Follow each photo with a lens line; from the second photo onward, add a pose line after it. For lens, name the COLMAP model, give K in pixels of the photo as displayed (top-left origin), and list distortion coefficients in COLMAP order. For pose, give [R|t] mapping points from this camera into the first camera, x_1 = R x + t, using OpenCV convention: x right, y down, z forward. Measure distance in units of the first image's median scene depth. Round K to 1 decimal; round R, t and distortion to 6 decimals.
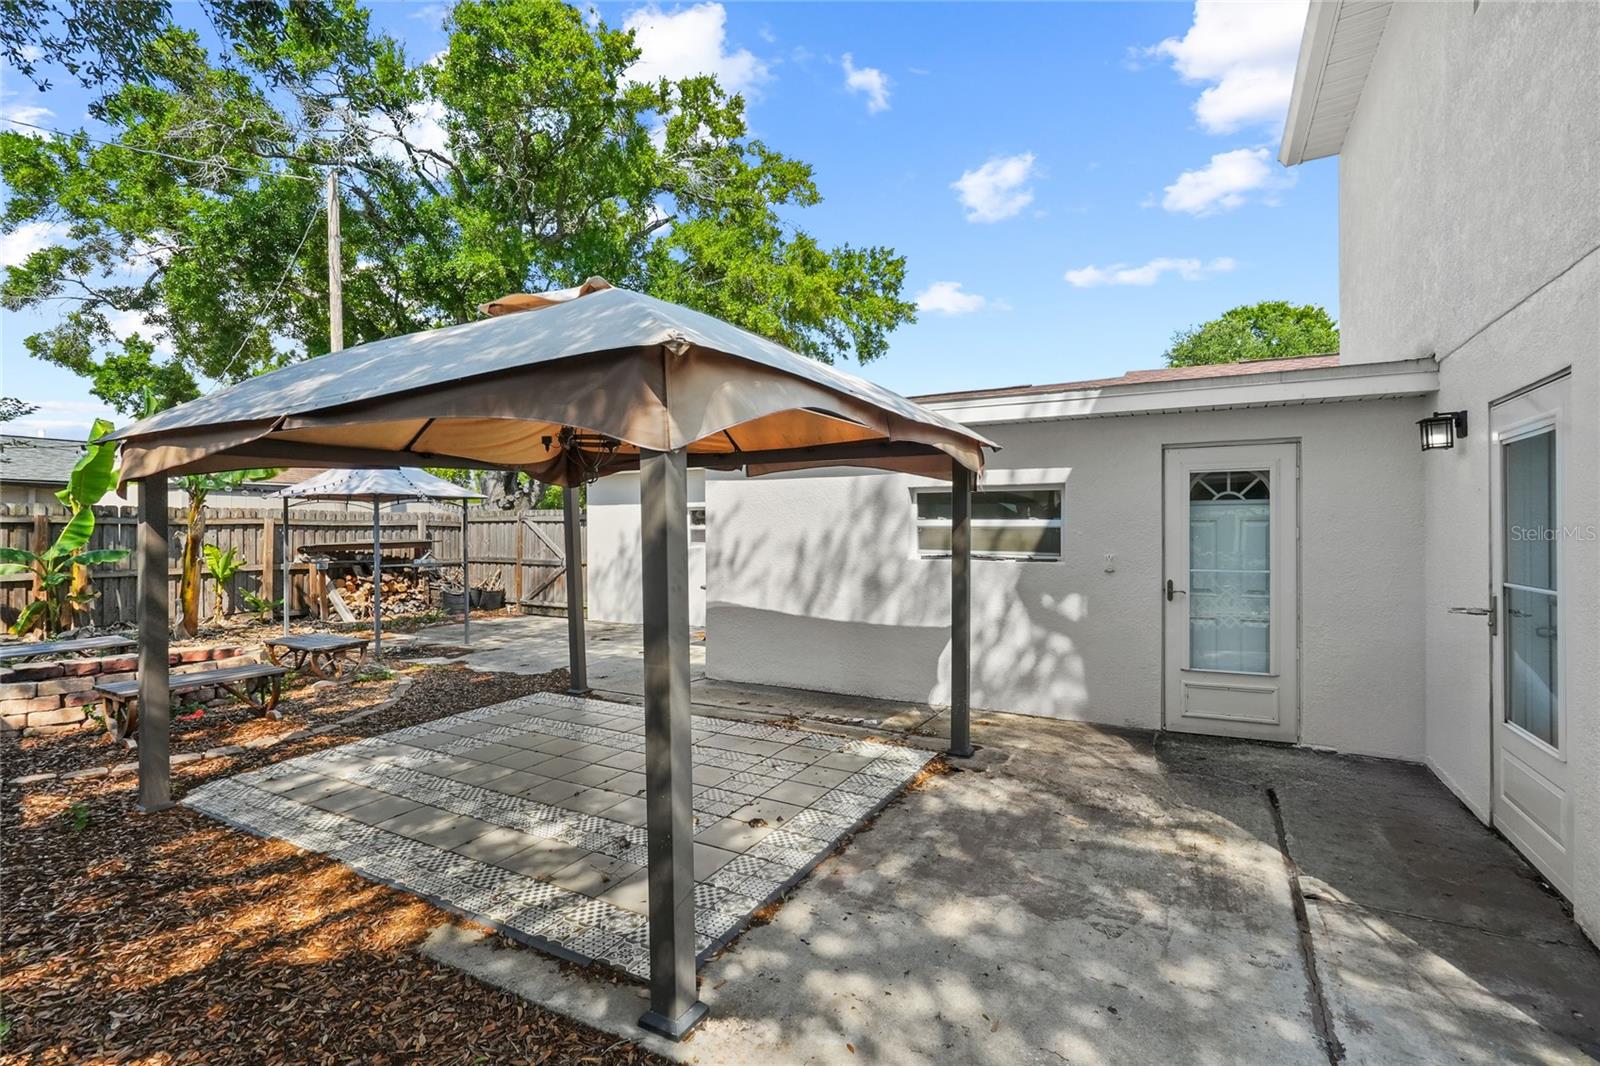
lens RADIAL K [[741.0, 0, 803.8], [0, 741.0, 527.7], [0, 0, 1]] dist [0.000003, -0.001968]
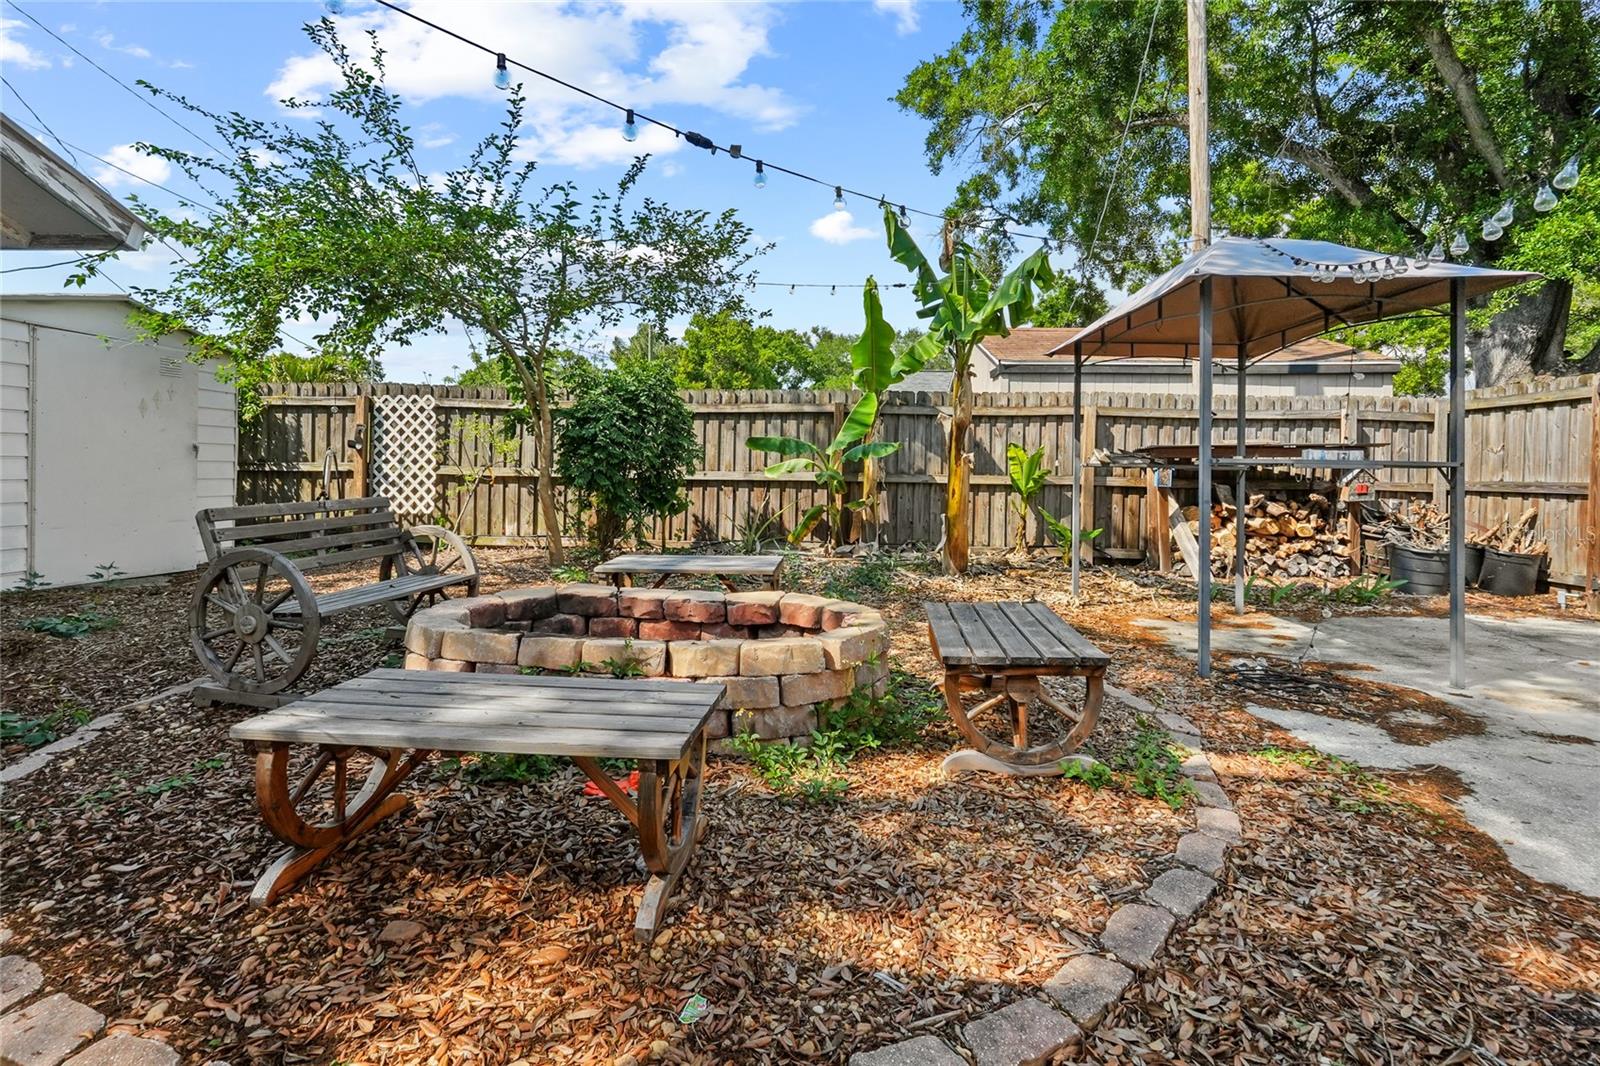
lens RADIAL K [[741.0, 0, 813.4], [0, 741.0, 473.4], [0, 0, 1]] dist [0.000003, -0.001968]
pose [[0.432345, 0.008817, -0.901665, -0.206989], [-0.014634, 0.999889, 0.002760, 0.042875], [0.901589, 0.012001, 0.432426, 0.435423]]
